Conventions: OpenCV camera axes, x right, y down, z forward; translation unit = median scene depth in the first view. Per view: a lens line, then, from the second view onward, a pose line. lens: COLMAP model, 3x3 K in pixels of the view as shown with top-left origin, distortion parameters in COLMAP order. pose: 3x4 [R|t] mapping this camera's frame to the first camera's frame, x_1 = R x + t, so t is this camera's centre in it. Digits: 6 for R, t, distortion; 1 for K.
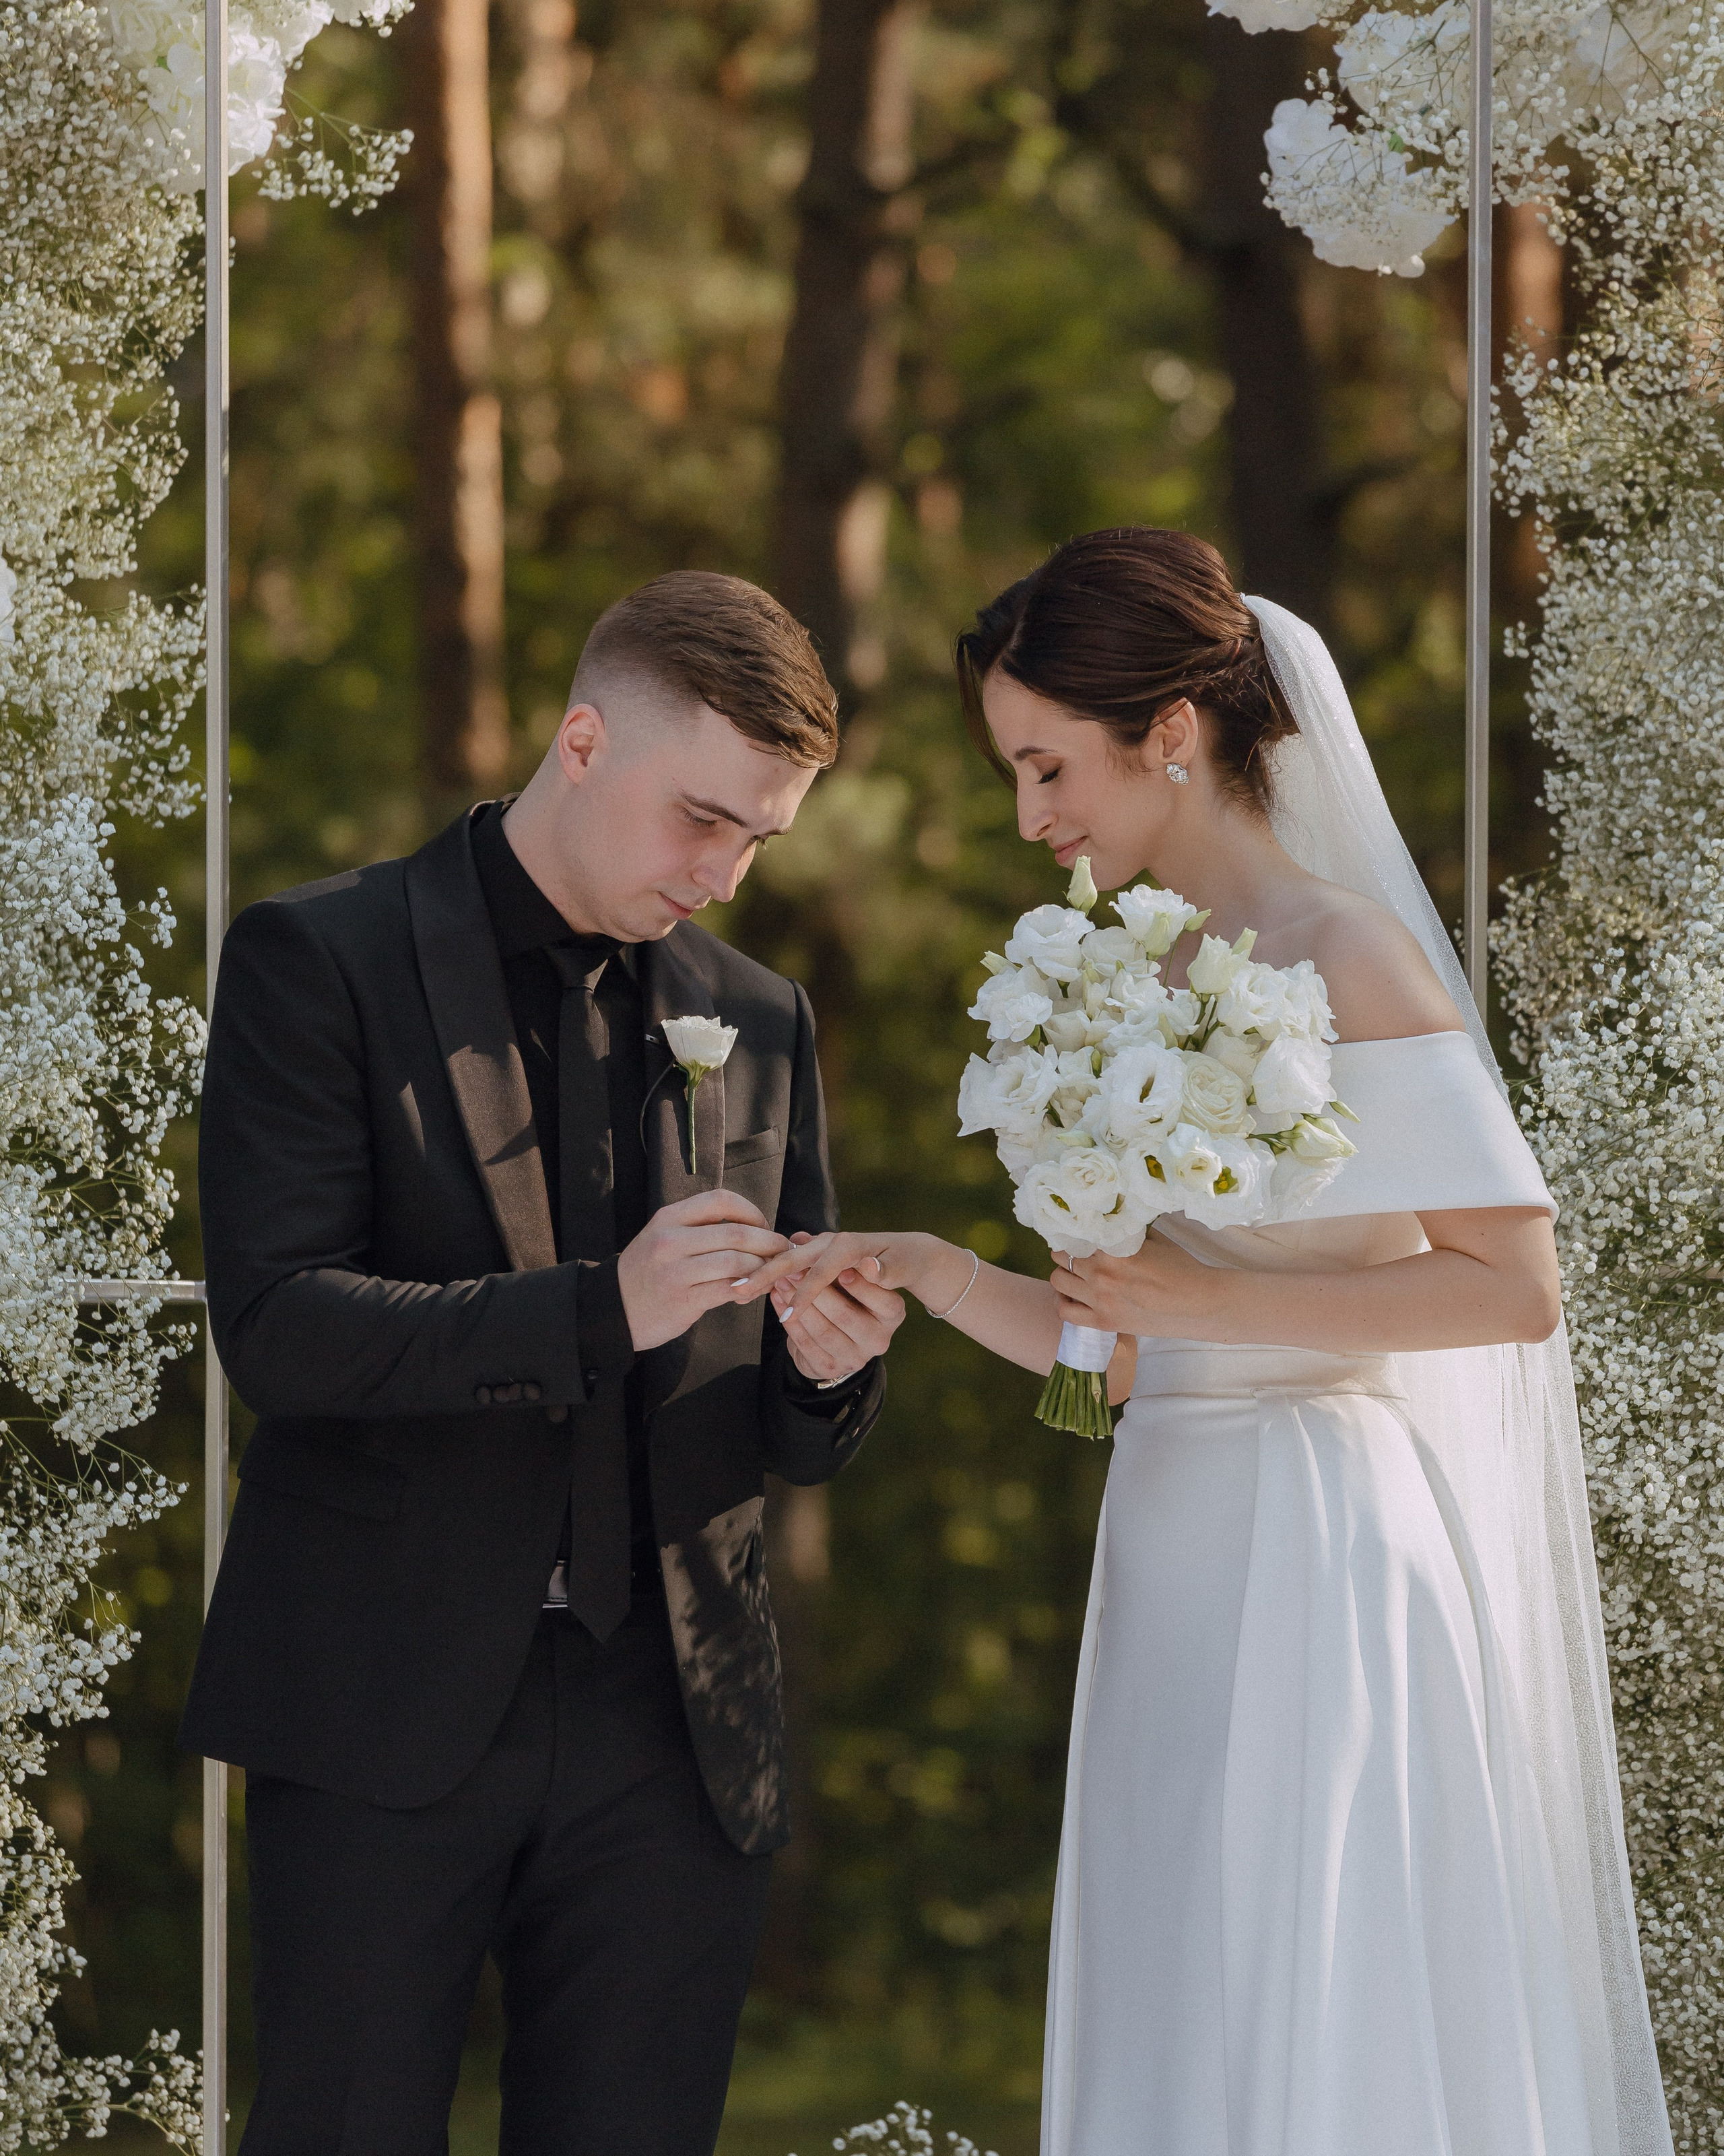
lens RADIAL K [[15544.1, 0, 863.7], [0, 15544.1, 1077.4], [0, 0, 1]] dist [1.137929, 0.000000]
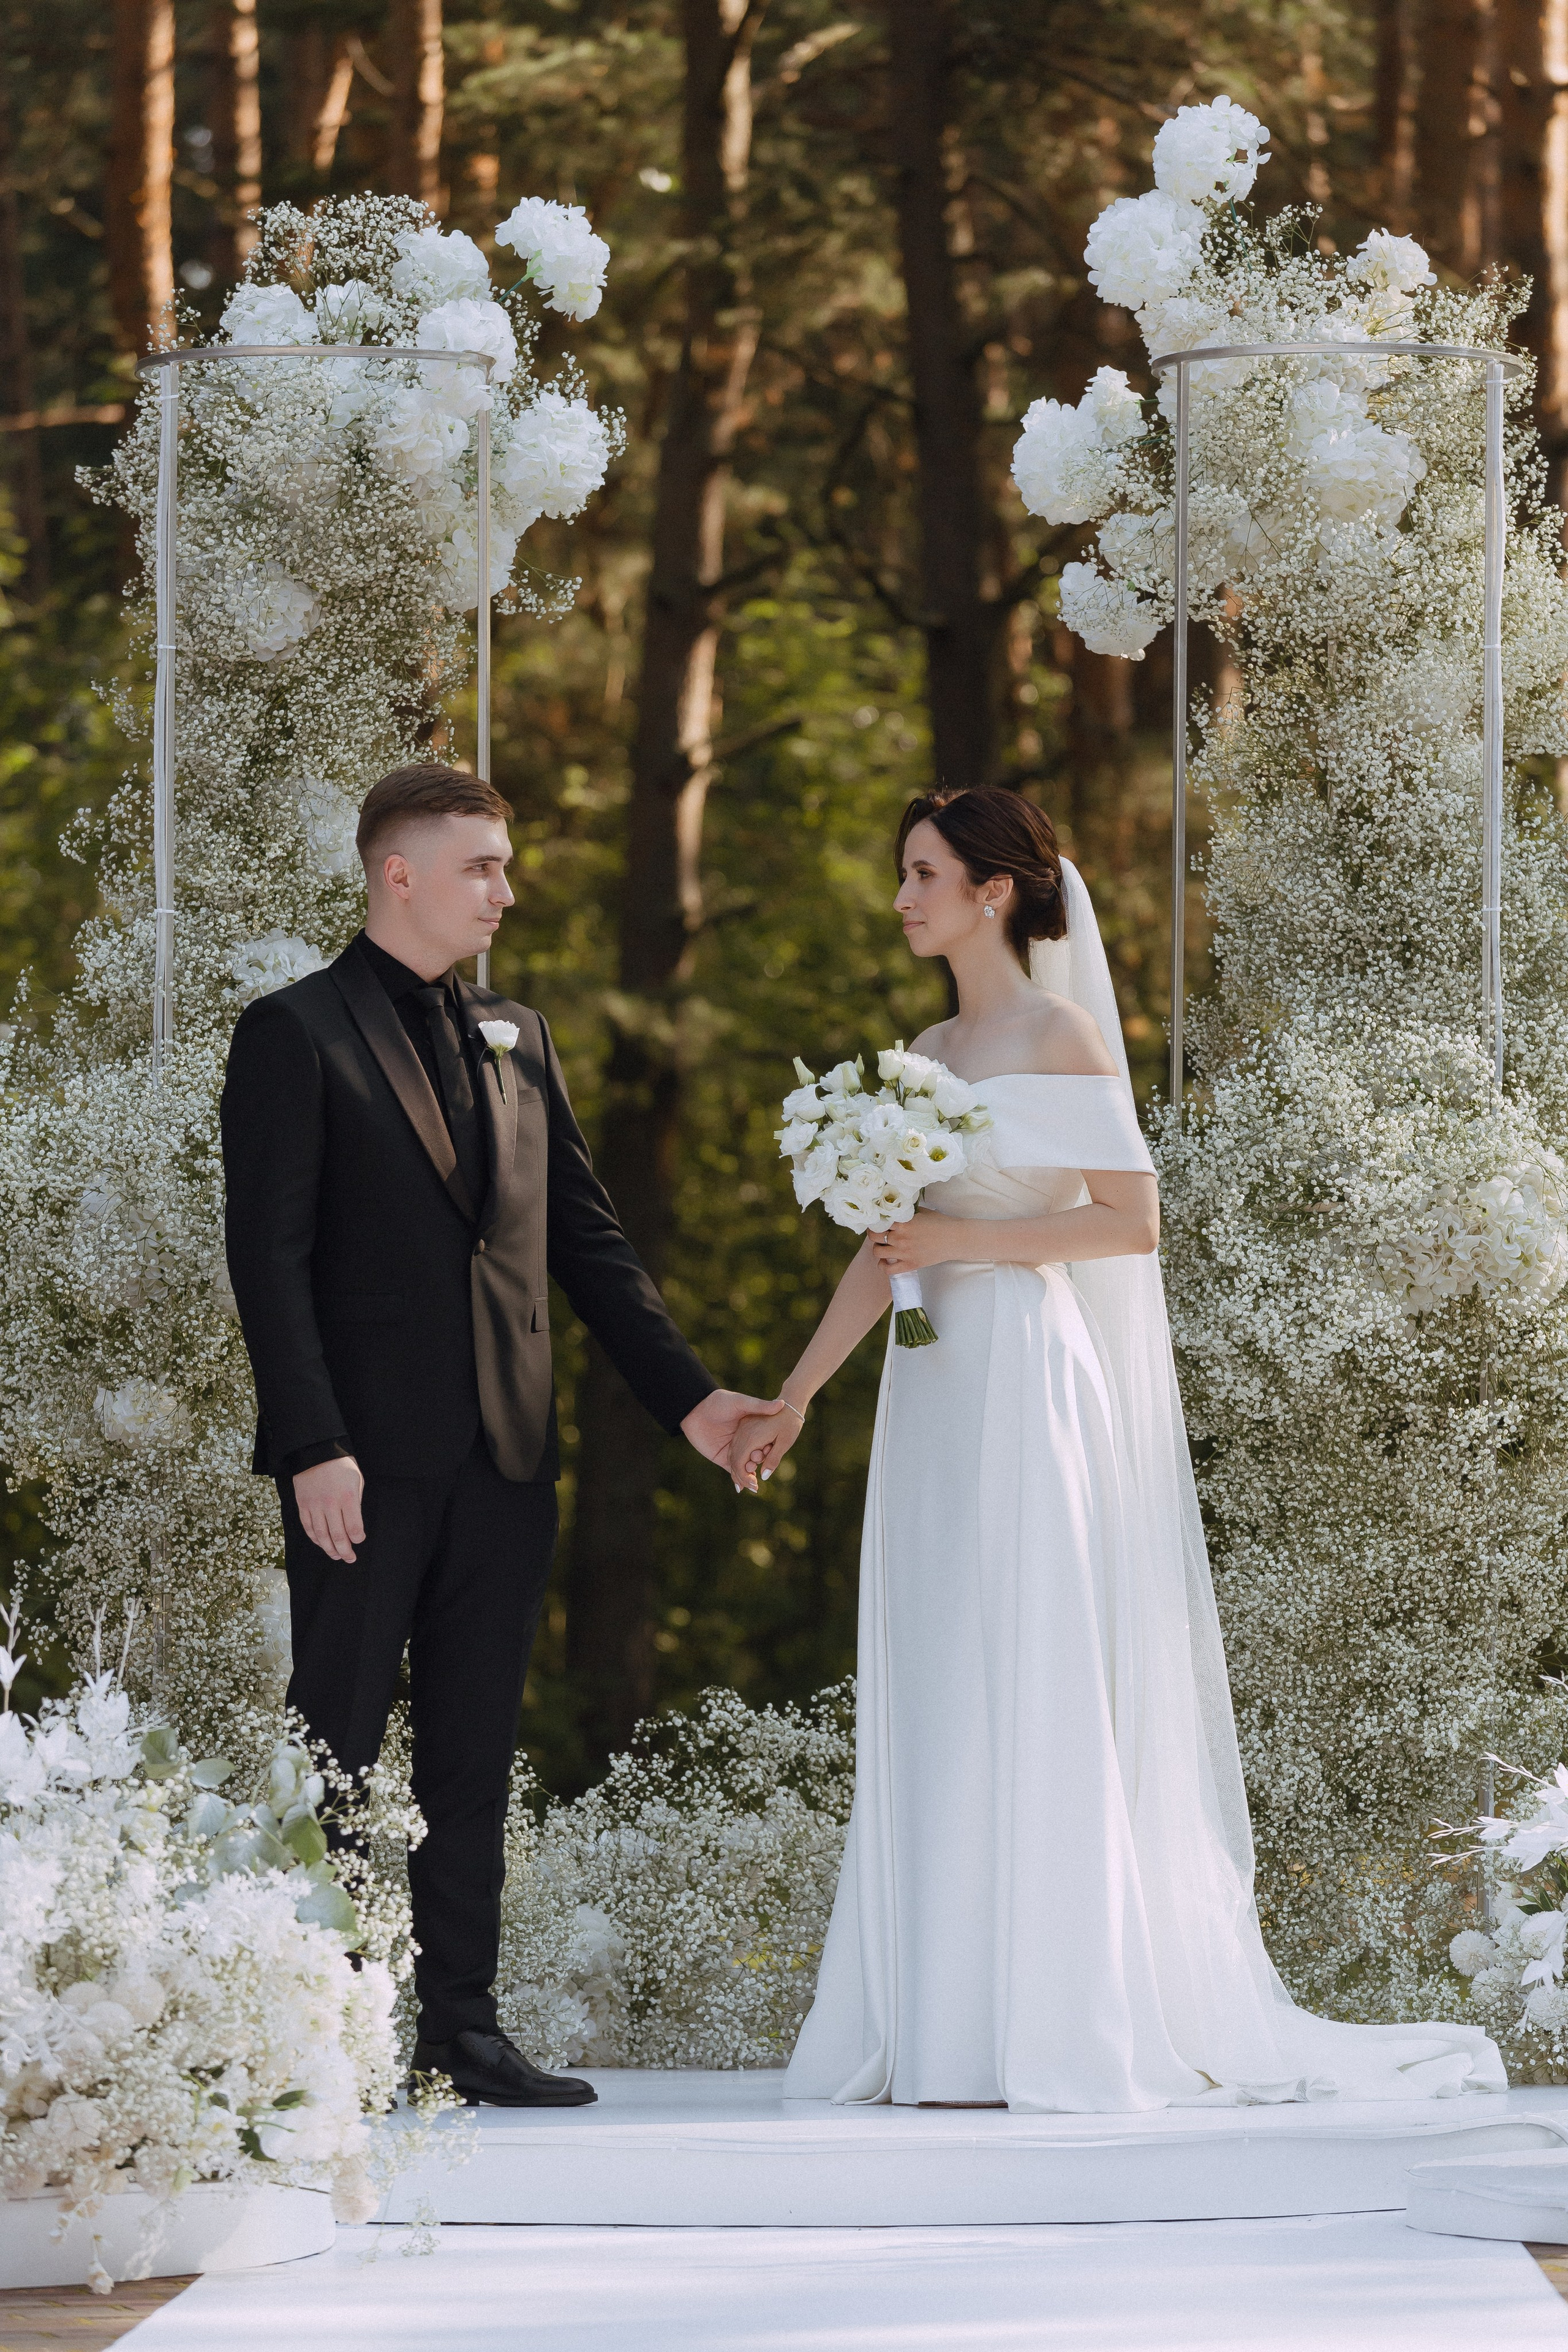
lens RADIAL K [[10407.0, 0, 780.7], [0, 10407.0, 1175.7], [0, 0, 1]] dist [1.241099, 0.000000]
pose [[0.999955, 0.003649, 0.008761, -0.017112], [-0.003654, 0.999993, 0.000605, 0.007879], [-0.008759, -0.000637, 0.999961, -0.212695]]
